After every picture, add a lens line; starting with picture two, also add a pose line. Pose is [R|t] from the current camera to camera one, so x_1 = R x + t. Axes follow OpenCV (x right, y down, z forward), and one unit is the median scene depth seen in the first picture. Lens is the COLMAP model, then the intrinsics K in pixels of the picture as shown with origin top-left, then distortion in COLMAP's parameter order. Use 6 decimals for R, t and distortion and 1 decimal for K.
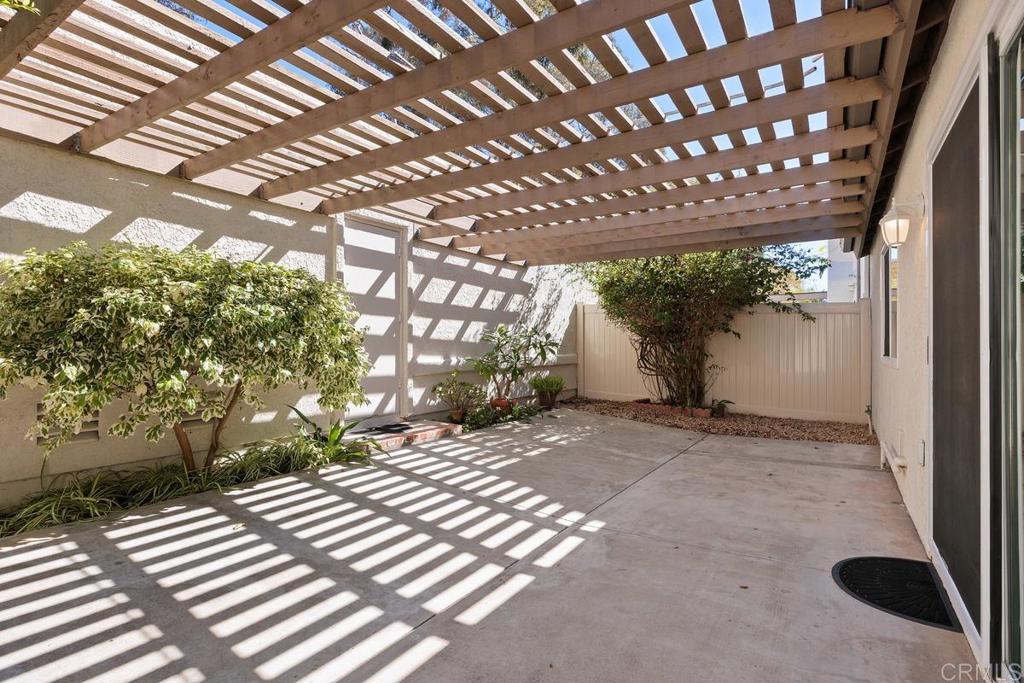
lens RADIAL K [[508.5, 0, 513.5], [0, 508.5, 350.0], [0, 0, 1]] dist [0.004406, -0.000958]
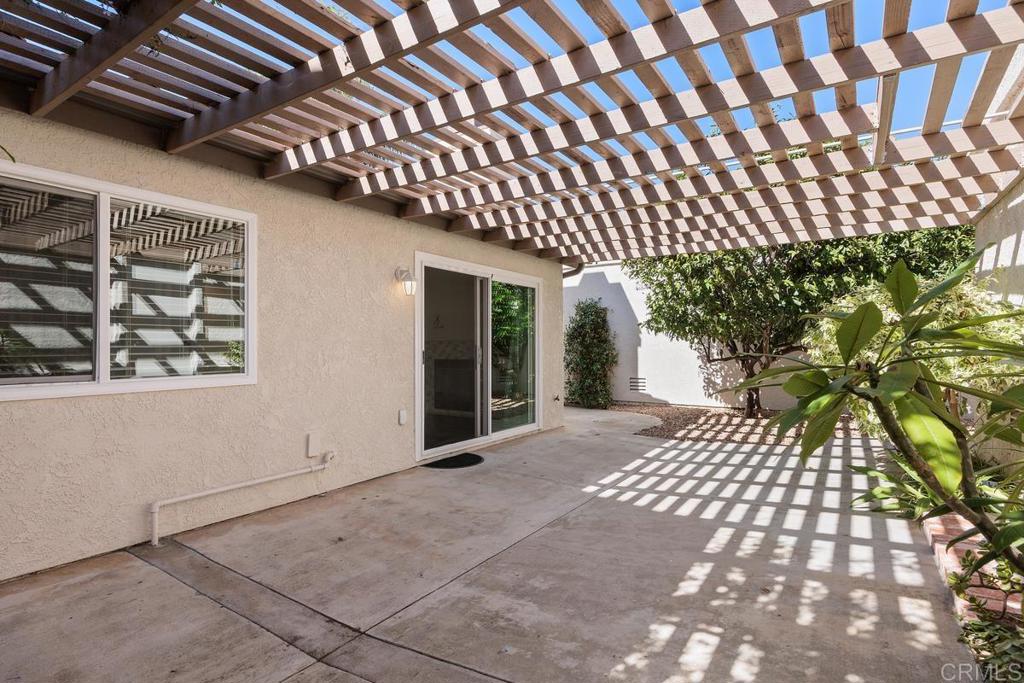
lens RADIAL K [[508.5, 0, 509.3], [0, 508.5, 341.0], [0, 0, 1]] dist [0.004406, -0.000958]
pose [[-0.999715, 0.002671, 0.023739, 0.339608], [0.002647, 0.999996, -0.001034, -0.048049], [-0.023741, -0.000971, -0.999718, 2.352501]]
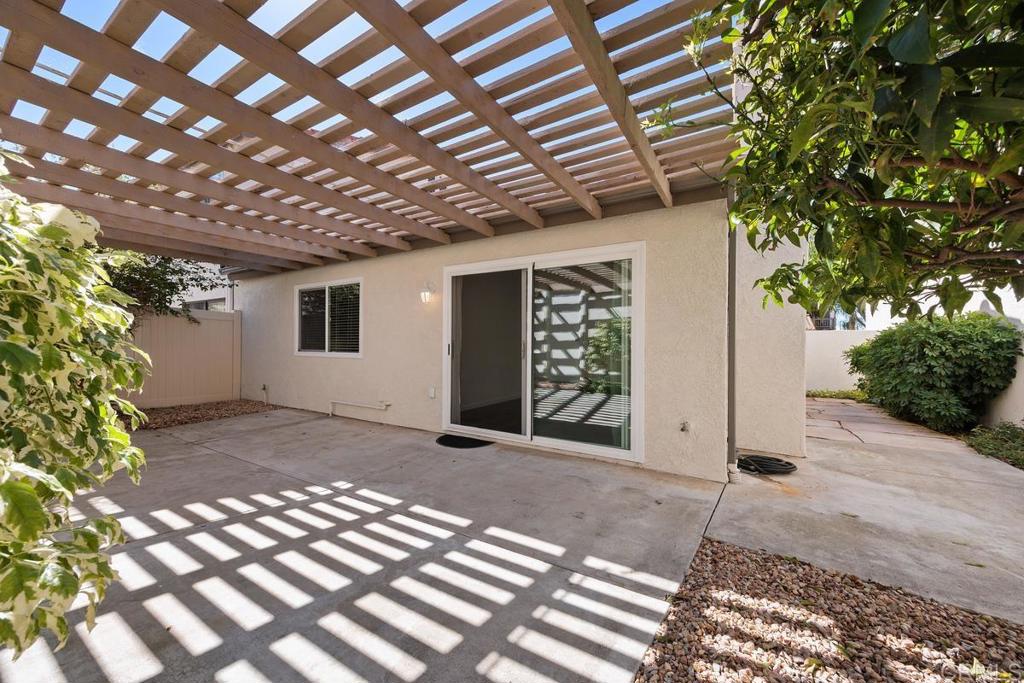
lens RADIAL K [[377.3, 0, 512.3], [0, 377.3, 341.3], [0, 0, 1]] dist [0.003309, 0.000285]
pose [[-0.023038, 0.006018, 0.999716, -0.838325], [0.002220, 0.999980, -0.005969, -0.021708], [-0.999732, 0.002081, -0.023051, 0.575979]]
